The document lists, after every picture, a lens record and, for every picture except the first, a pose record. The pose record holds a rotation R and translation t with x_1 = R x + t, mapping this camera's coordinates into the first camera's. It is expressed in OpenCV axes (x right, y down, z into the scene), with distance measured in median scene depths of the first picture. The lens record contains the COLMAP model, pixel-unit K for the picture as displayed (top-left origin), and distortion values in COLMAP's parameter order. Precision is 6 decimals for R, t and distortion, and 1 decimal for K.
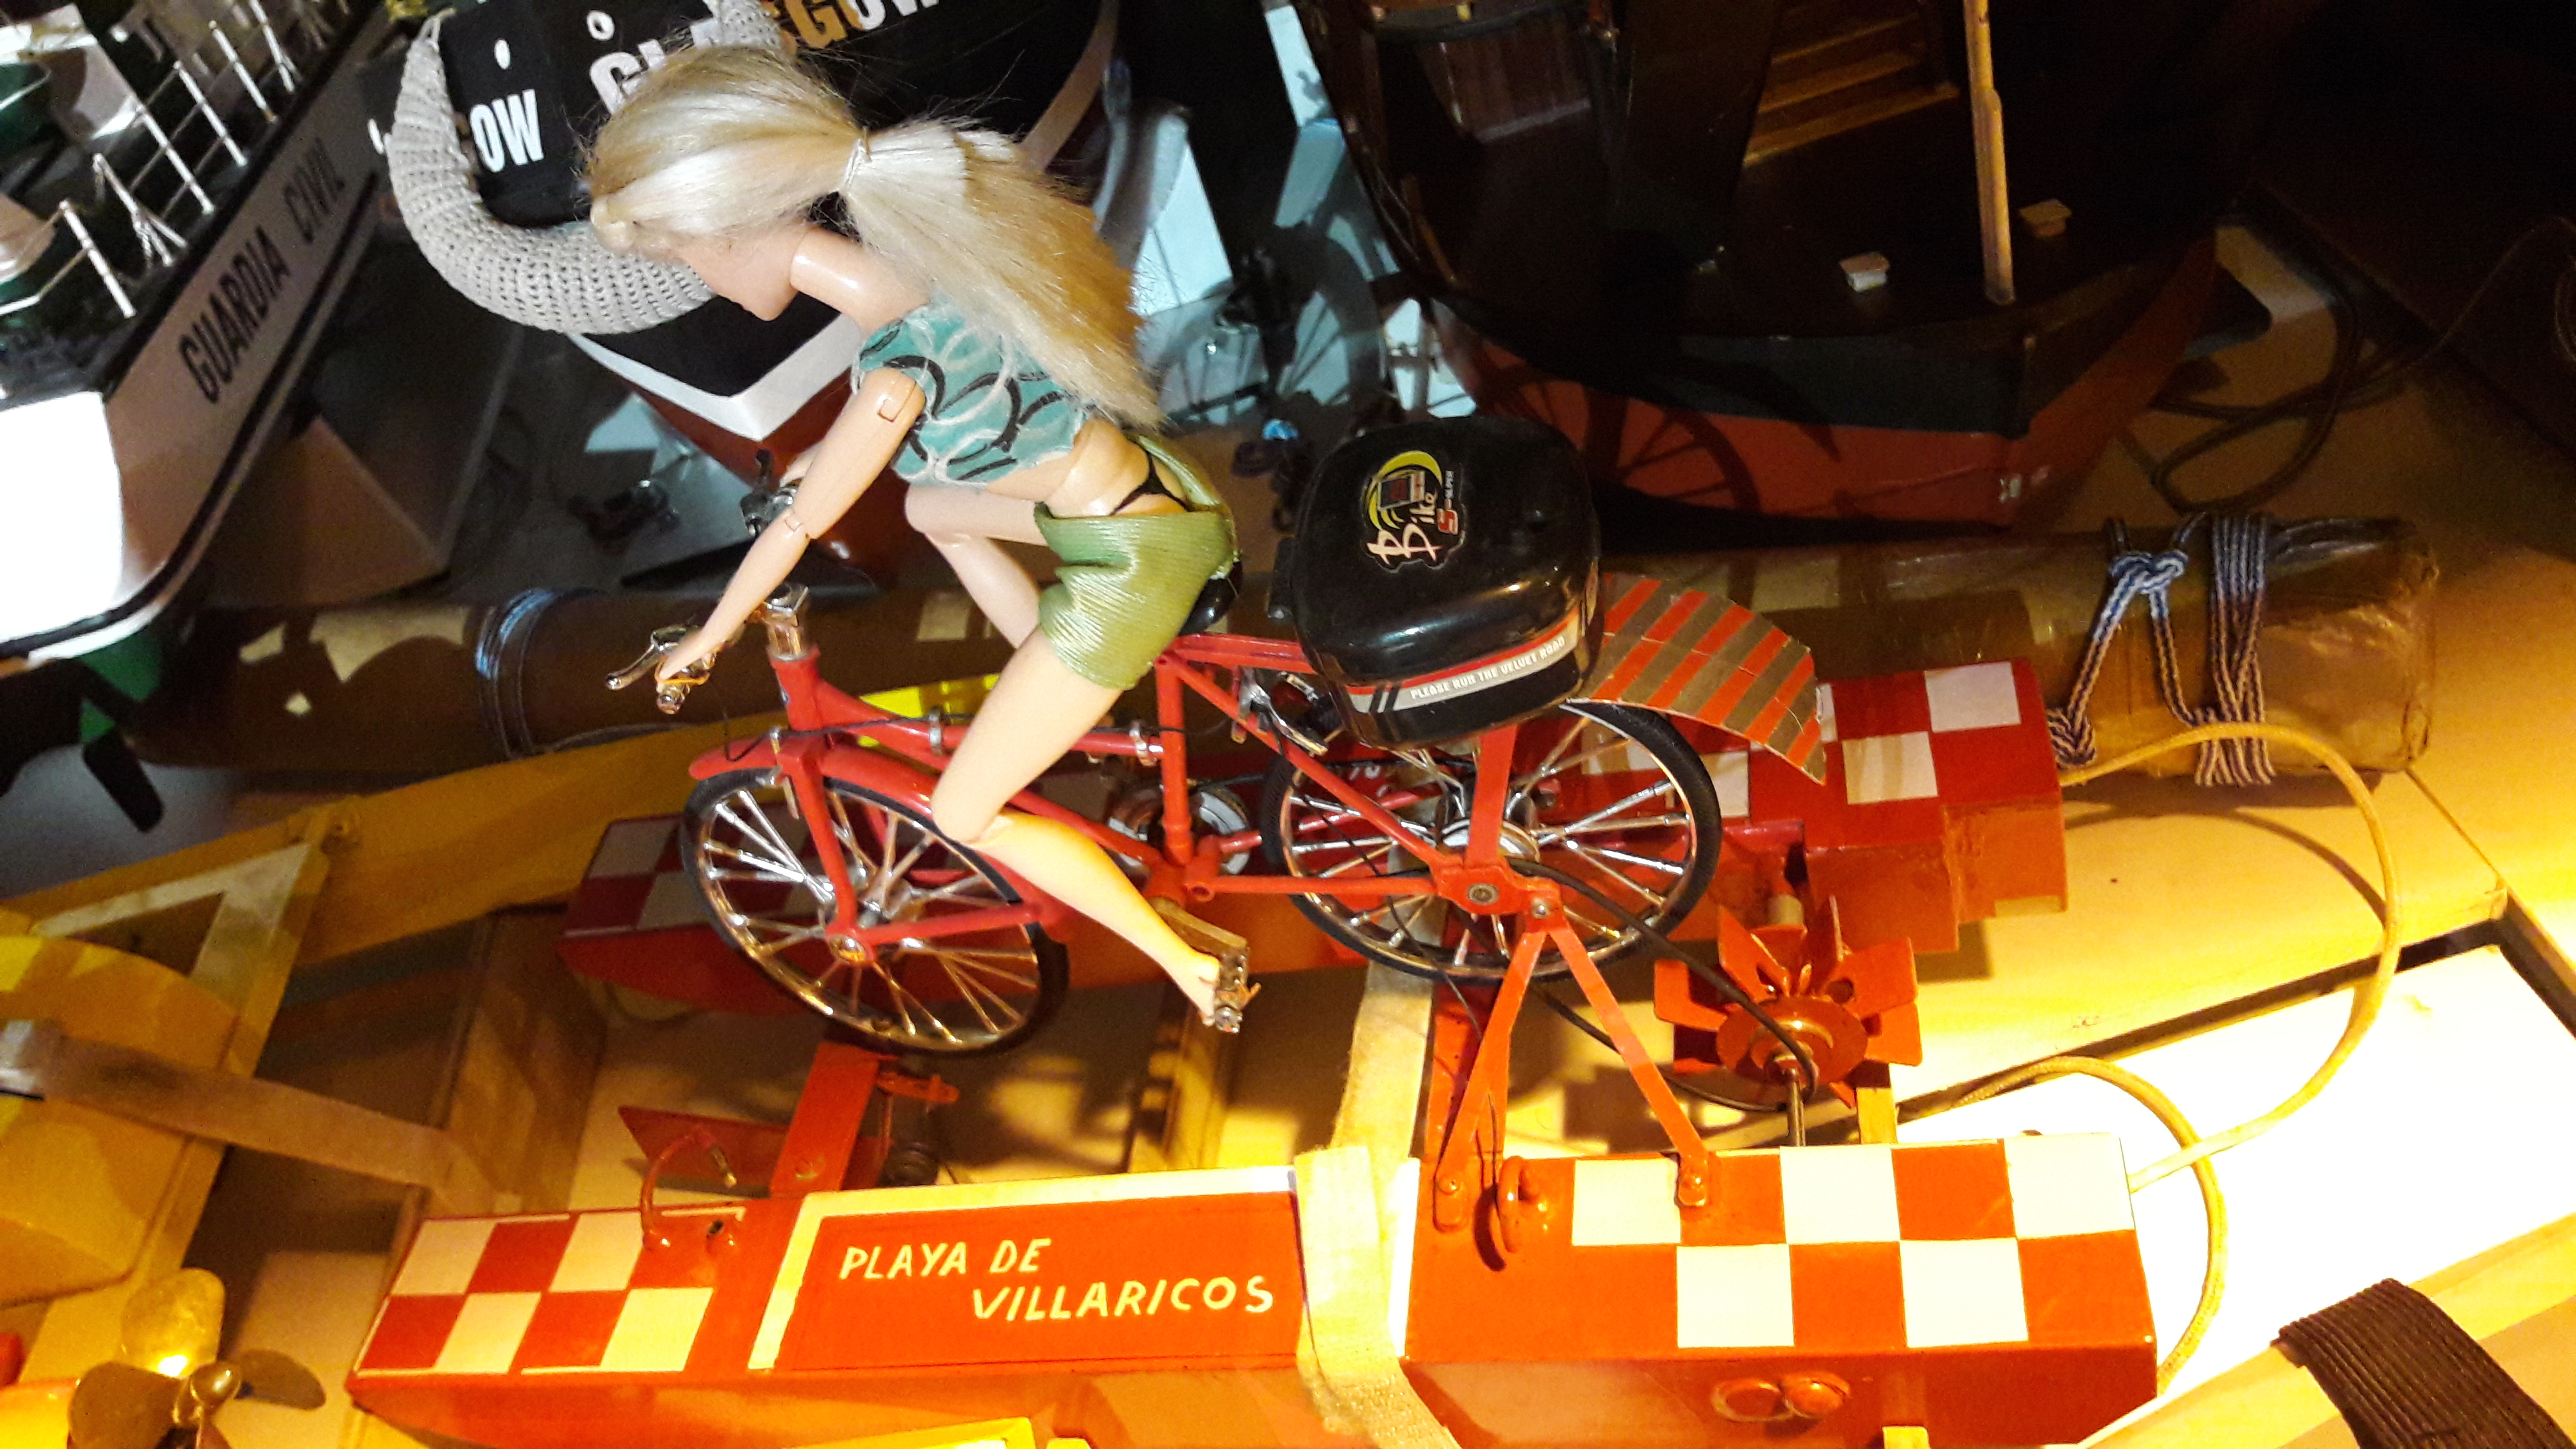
lens RADIAL K [[2135.2, 0, 1288.0], [0, 2135.2, 724.5], [0, 0, 1]] dist [-0.003299, -0.001439]
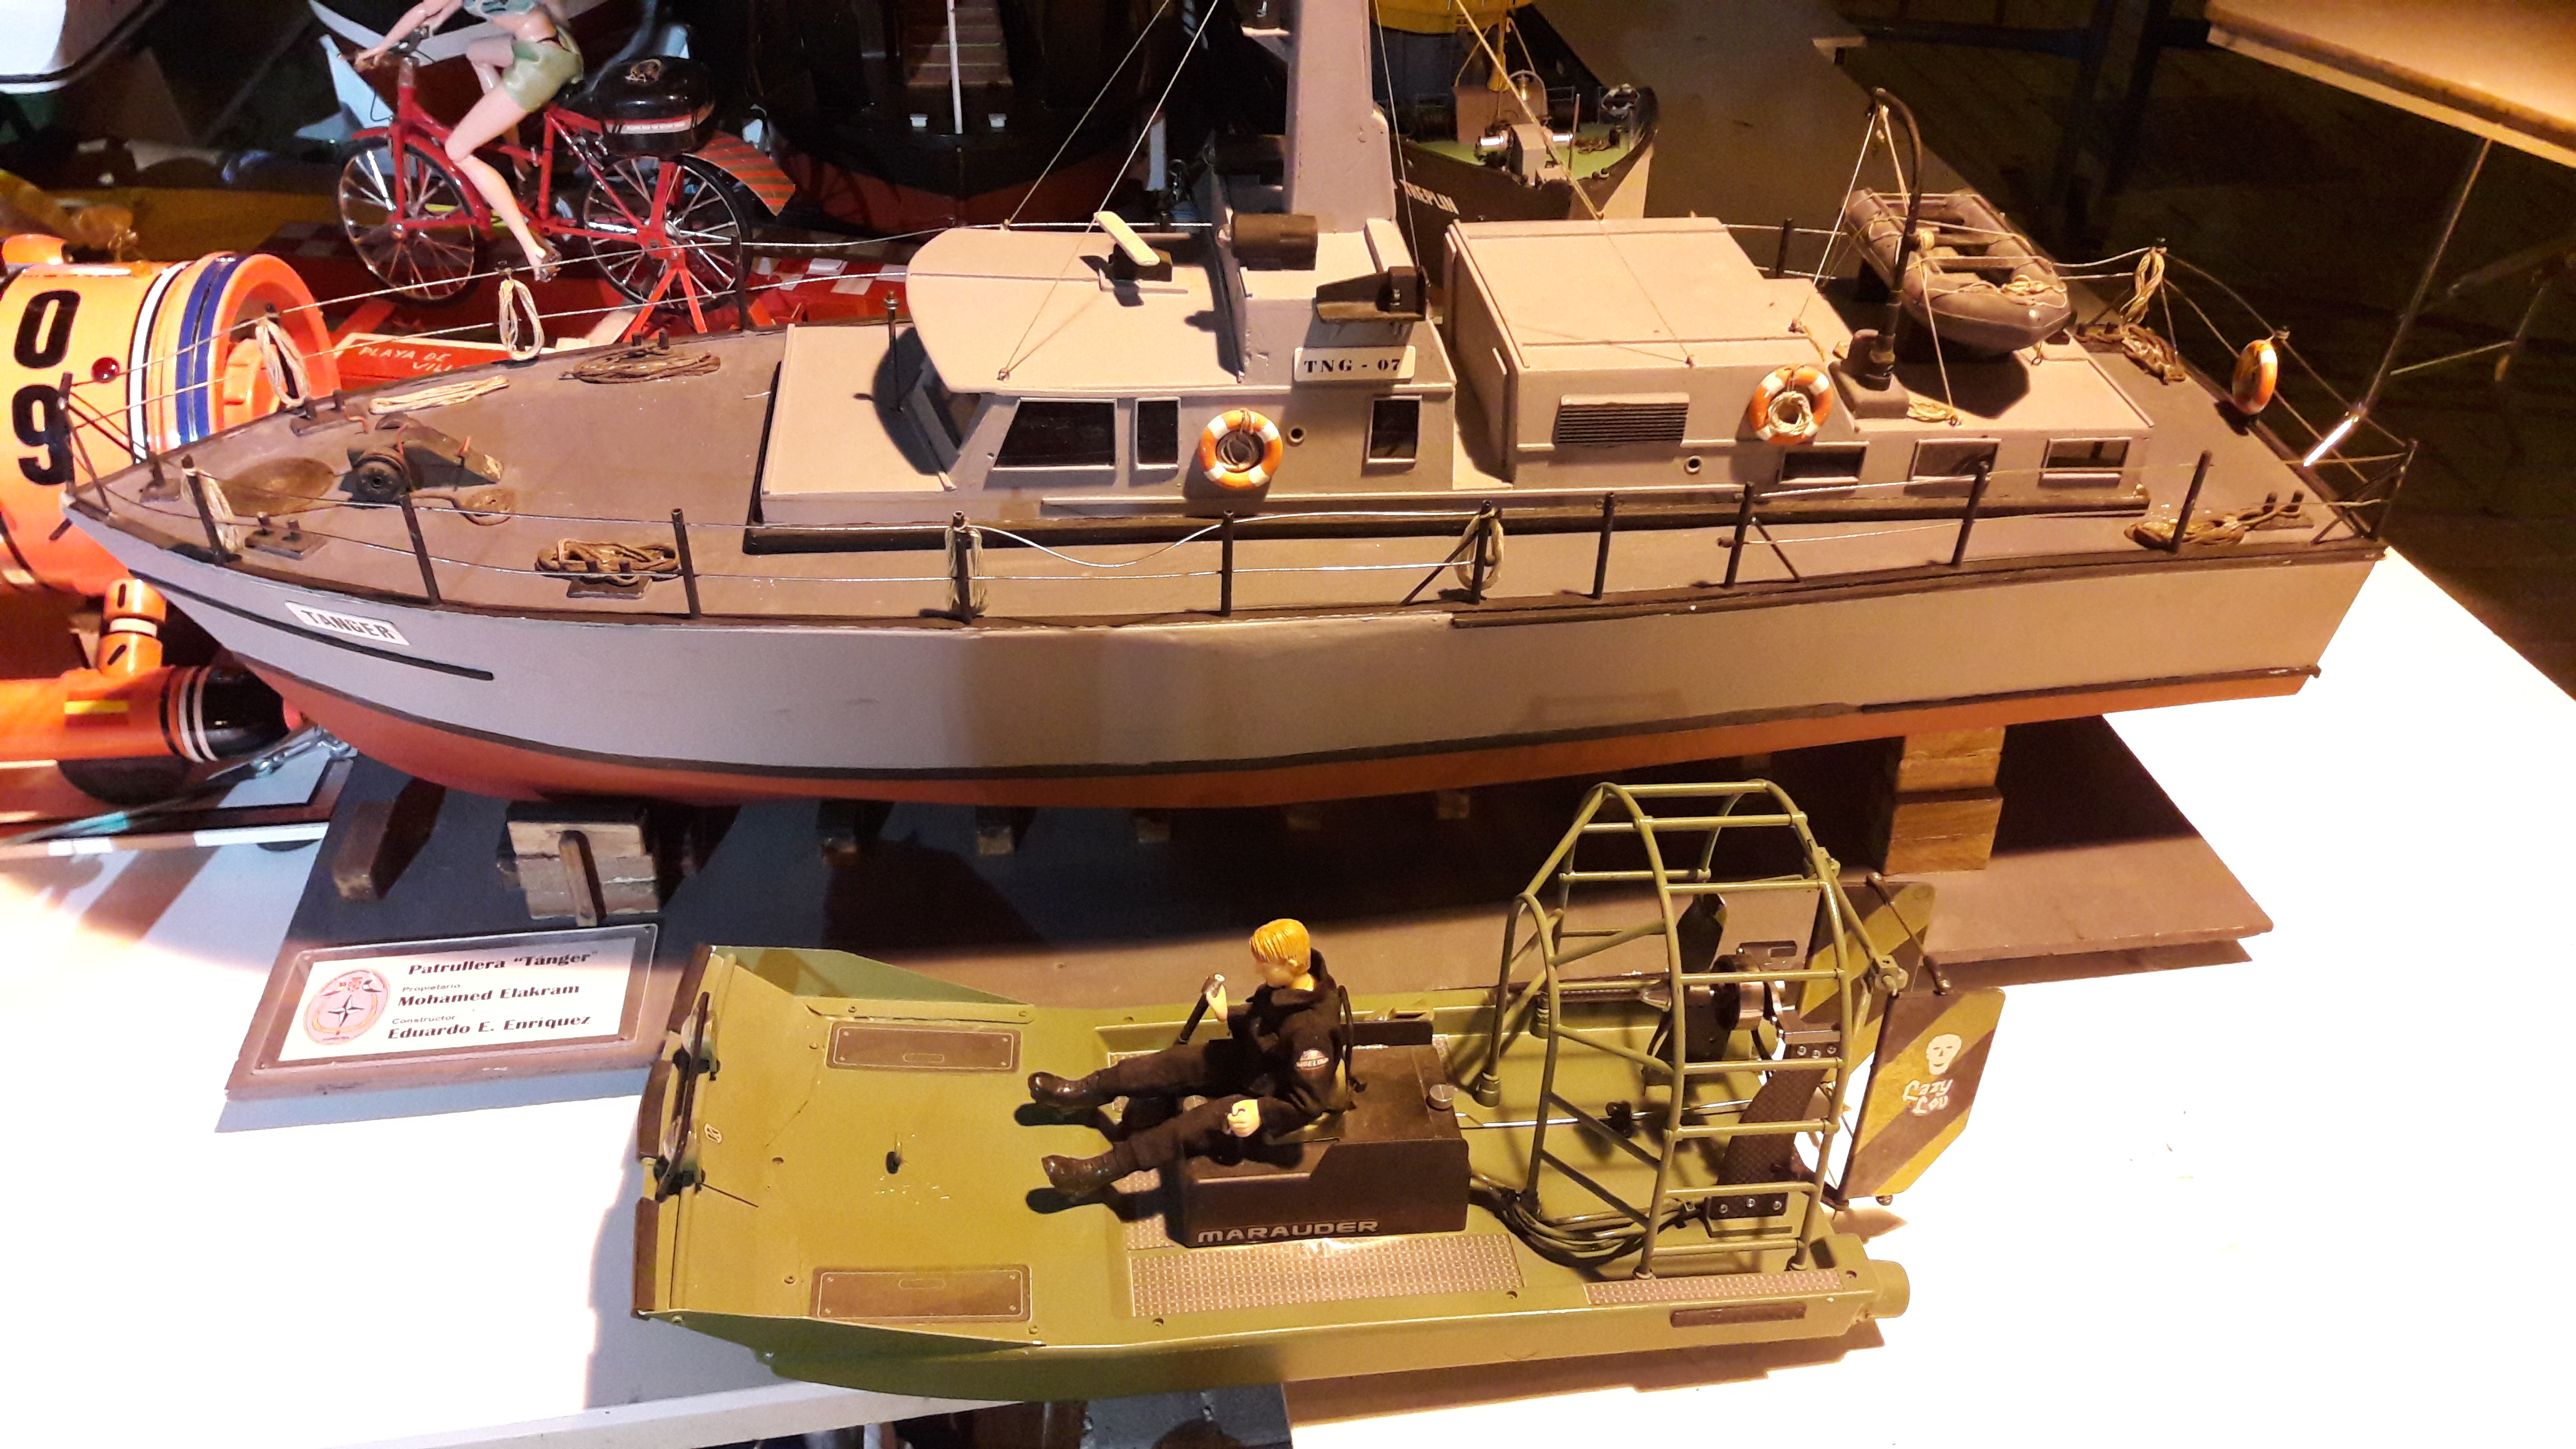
lens RADIAL K [[2060.6, 0, 1288.0], [0, 2060.6, 724.5], [0, 0, 1]] dist [-0.001098, 0.001881]
pose [[0.956015, 0.229702, 0.182409, 0.463494], [-0.212074, 0.970912, -0.111147, 0.698349], [-0.202633, 0.067574, 0.976920, -1.450152]]
